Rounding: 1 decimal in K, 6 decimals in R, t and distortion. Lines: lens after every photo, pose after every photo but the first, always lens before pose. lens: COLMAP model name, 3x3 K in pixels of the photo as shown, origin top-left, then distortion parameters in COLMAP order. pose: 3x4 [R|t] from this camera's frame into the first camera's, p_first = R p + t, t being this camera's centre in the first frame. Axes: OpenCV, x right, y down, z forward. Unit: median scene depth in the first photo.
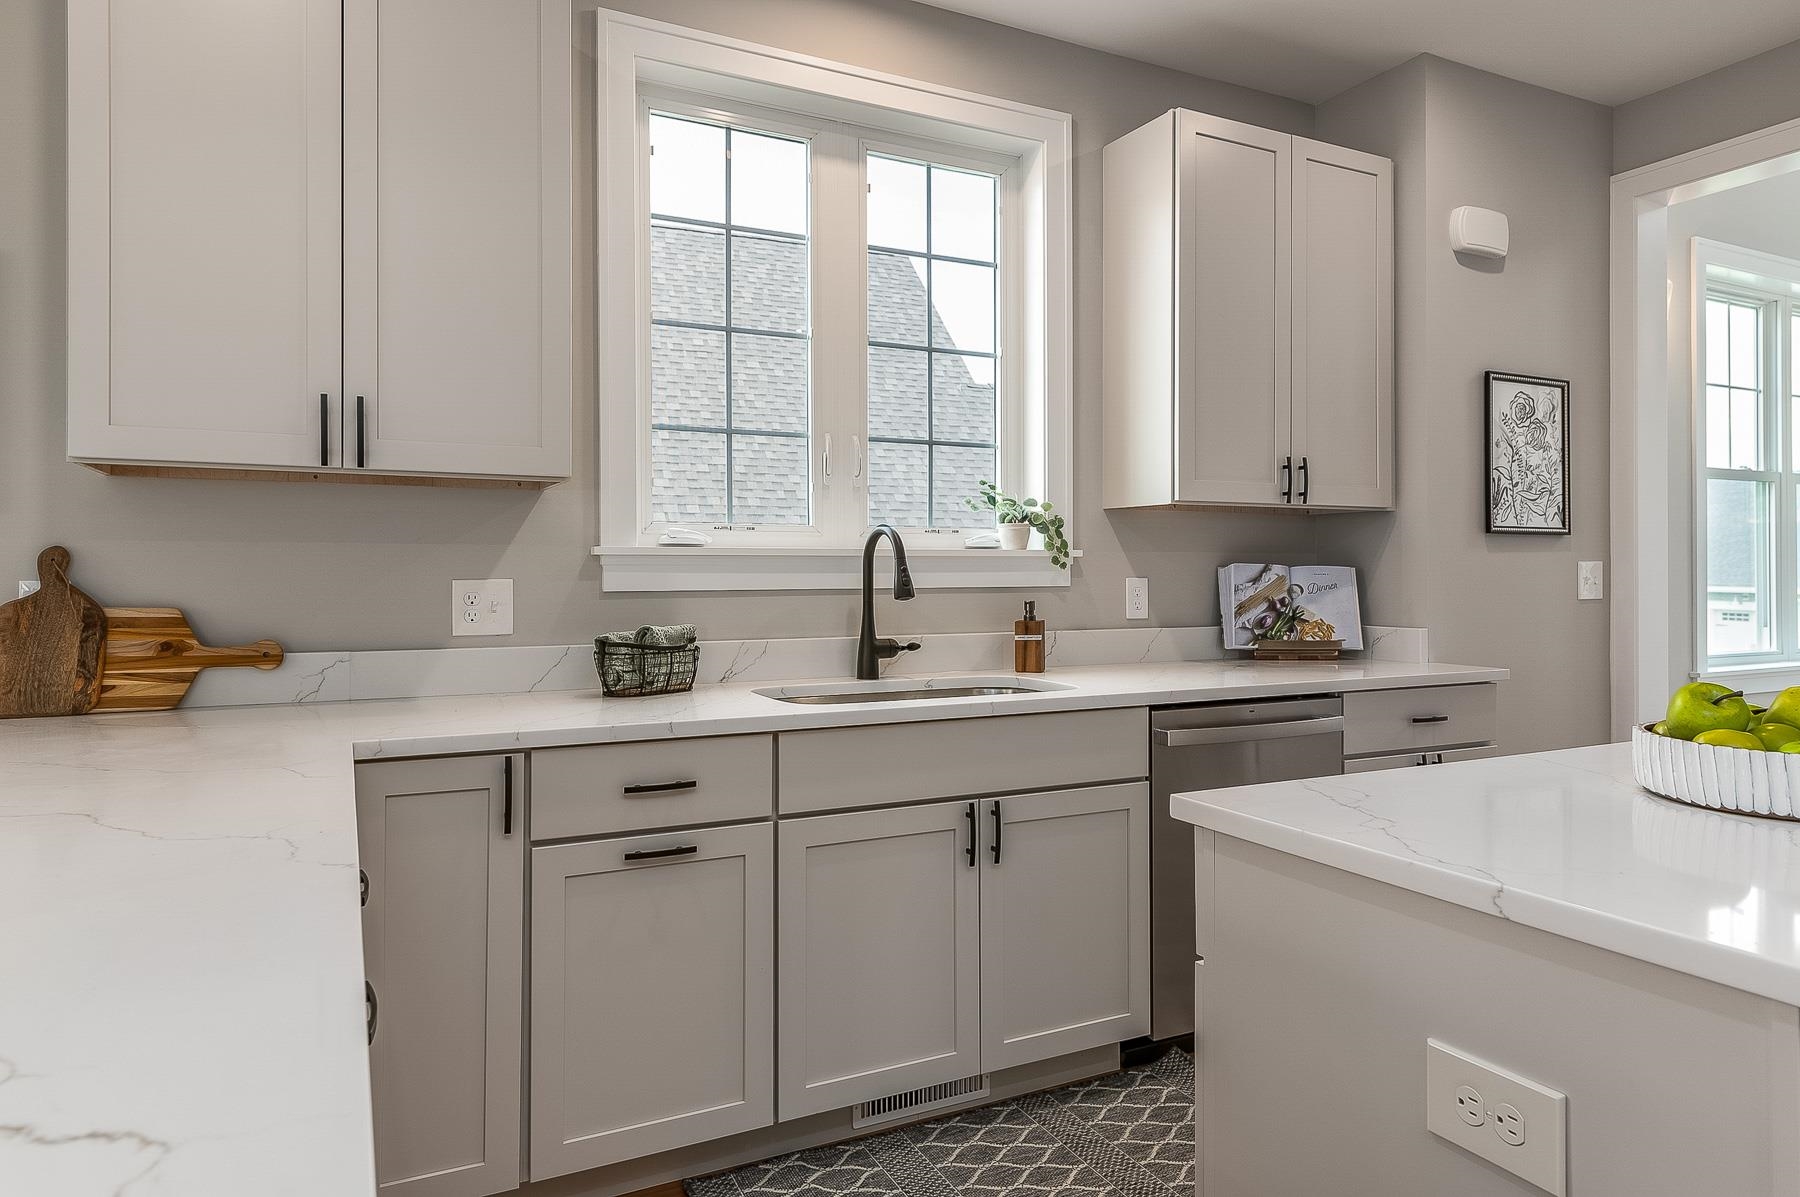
lens RADIAL K [[1108.9, 0, 897.0], [0, 1108.9, 550.9], [0, 0, 1]] dist [0.017649, -0.004162]
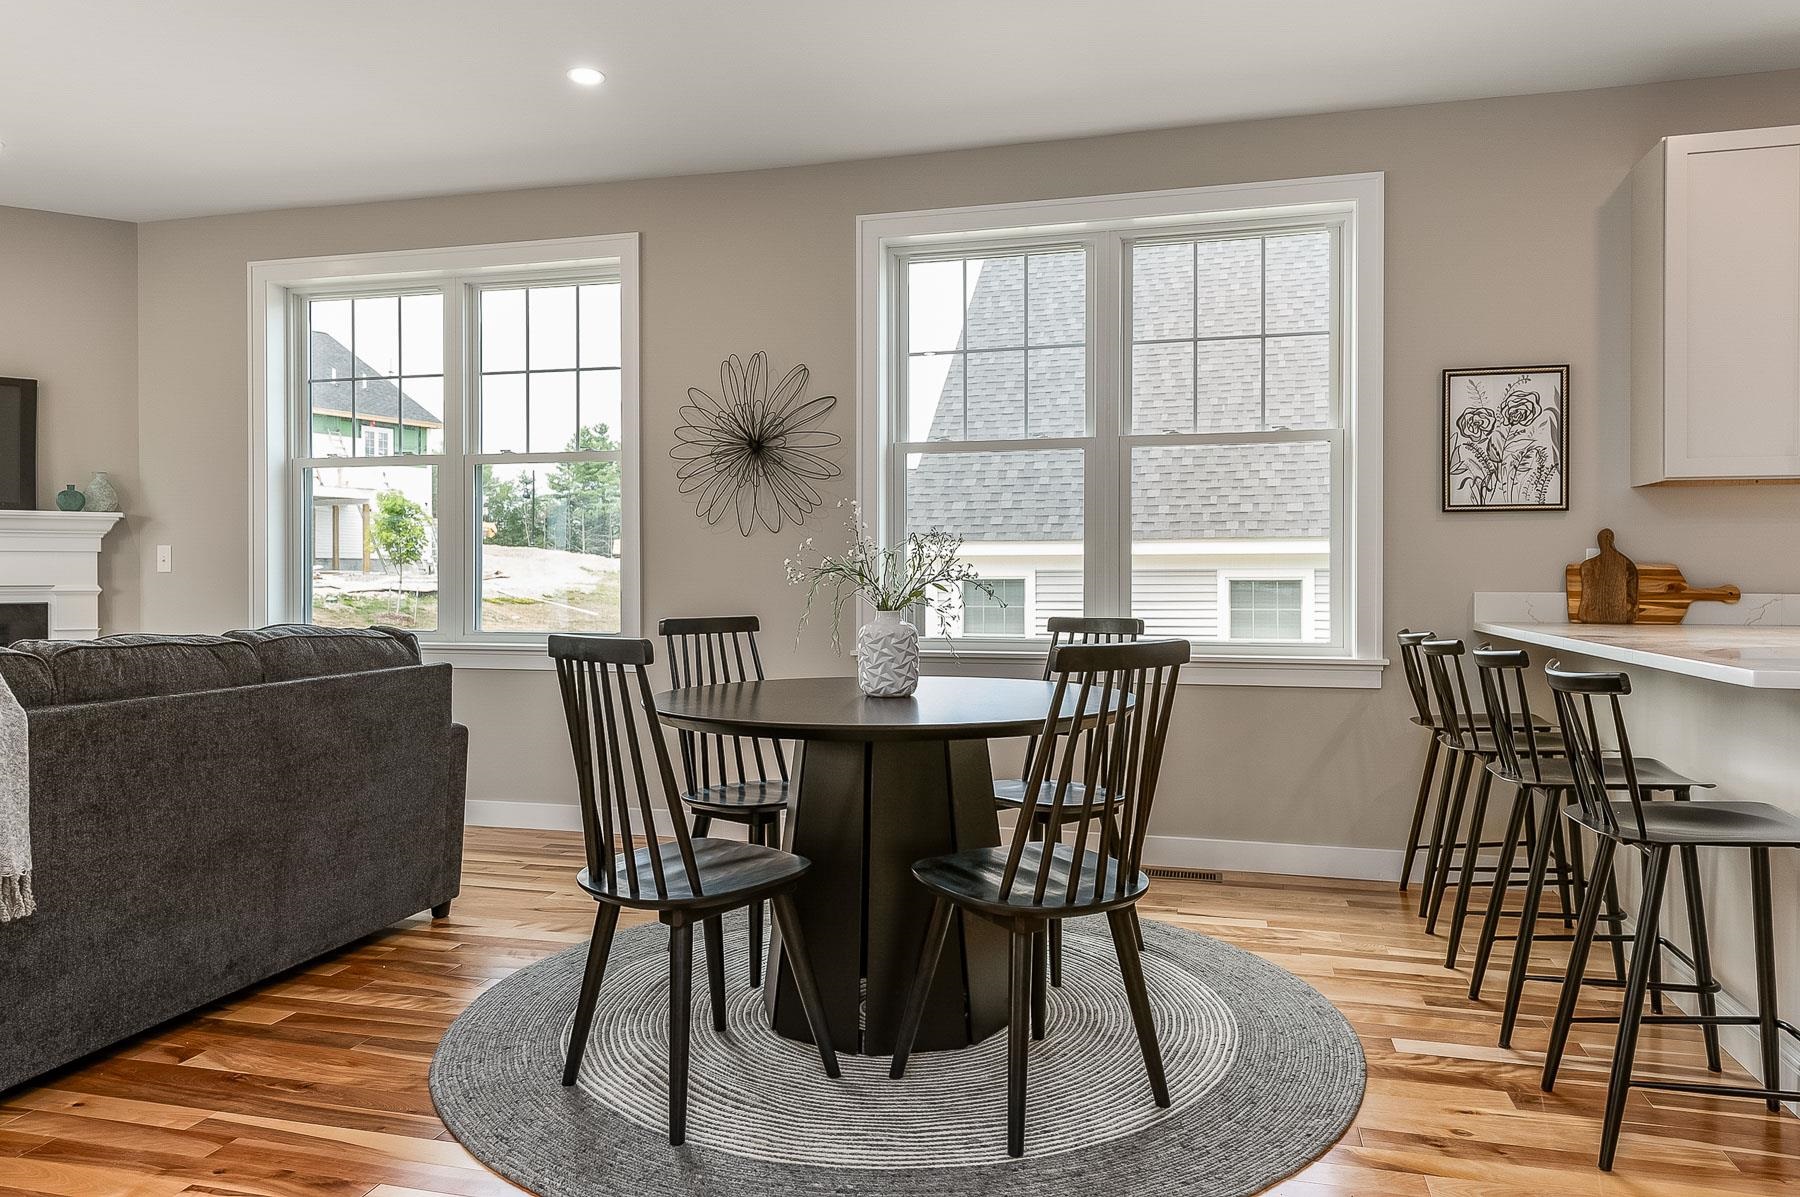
lens RADIAL K [[1196.6, 0, 900.6], [0, 1196.6, 587.0], [0, 0, 1]] dist [0.019842, -0.003537]
pose [[0.749409, 0.004578, -0.662091, -0.218229], [0.012941, 0.999684, 0.021559, 0.021074], [0.661981, -0.024724, 0.749113, -0.783090]]
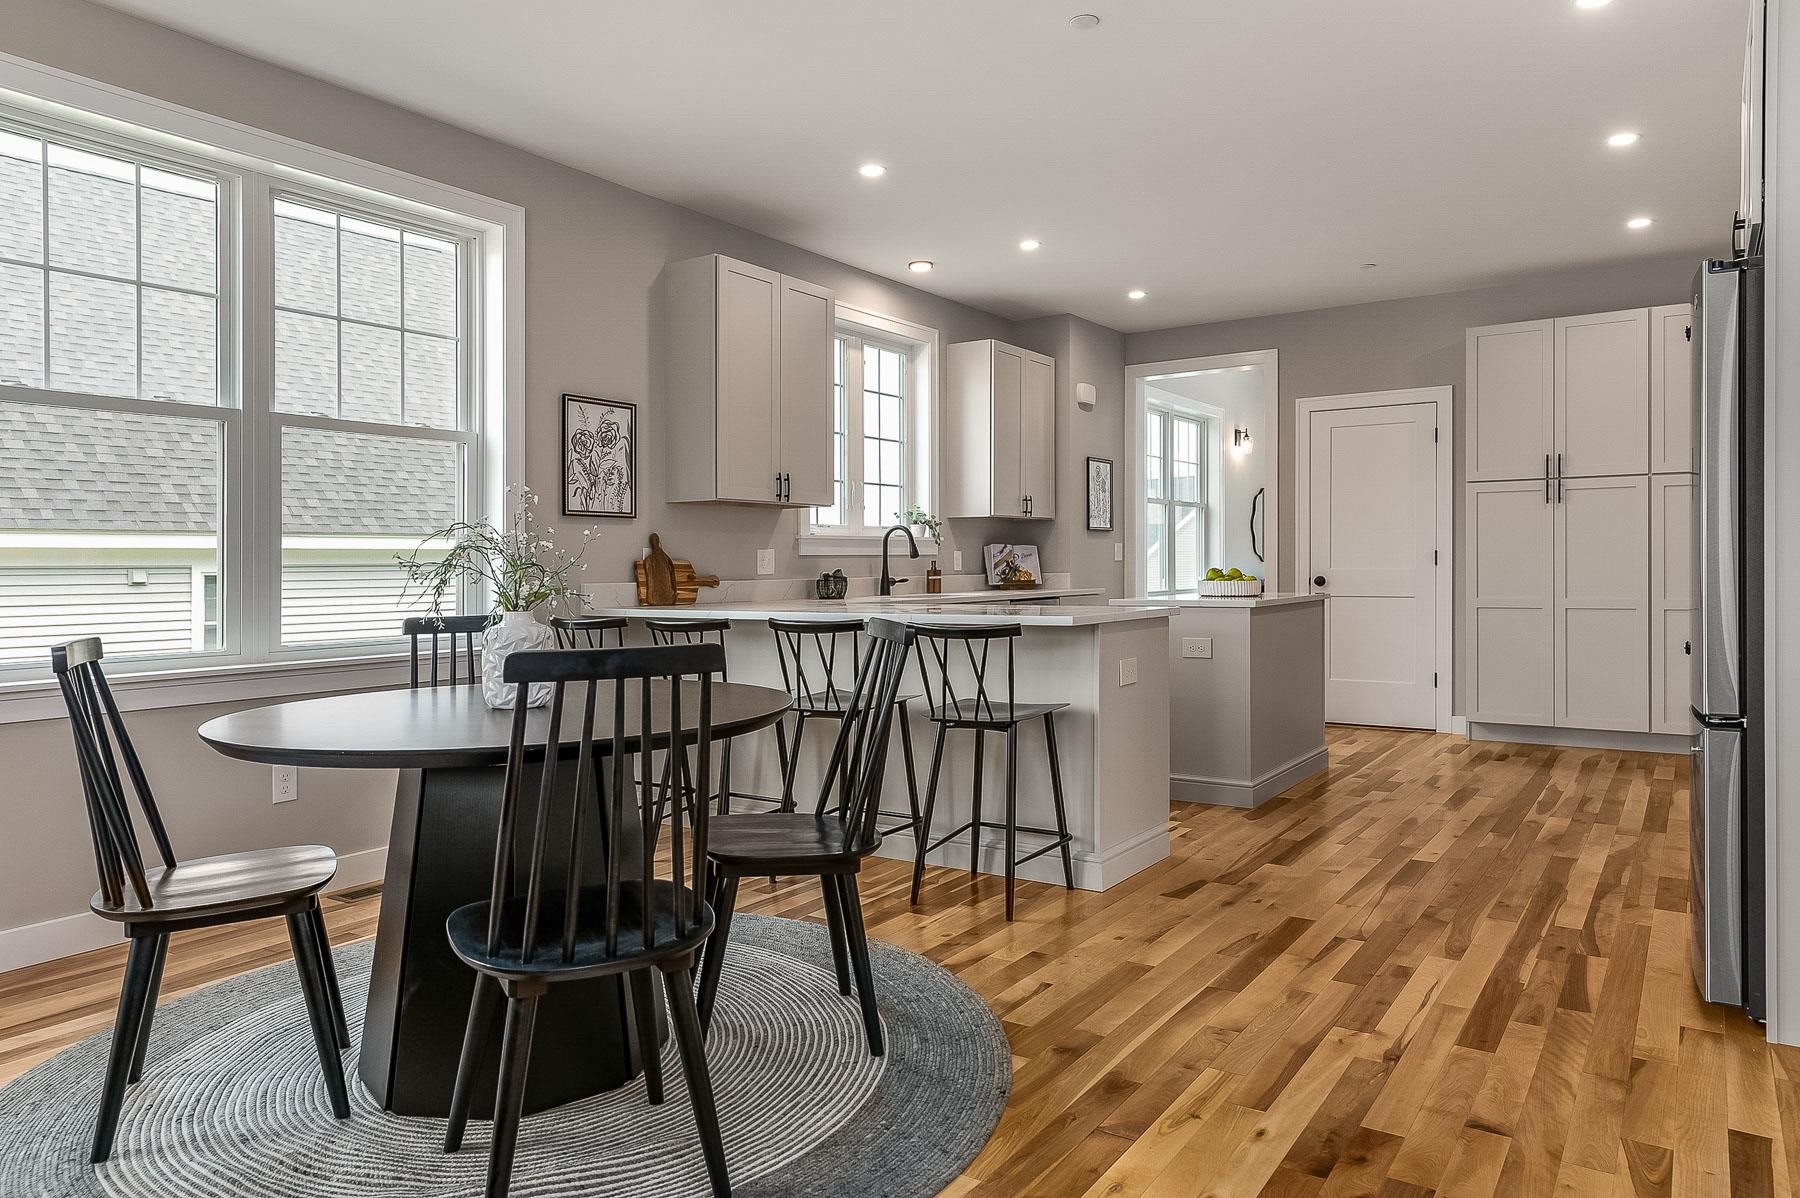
lens RADIAL K [[1196.6, 0, 908.0], [0, 1196.6, 572.2], [0, 0, 1]] dist [0.019842, -0.003537]
pose [[0.870197, -0.013738, 0.492512, -1.015695], [0.003400, 0.999755, 0.021880, 0.015351], [-0.492692, -0.017365, 0.870030, -0.951162]]
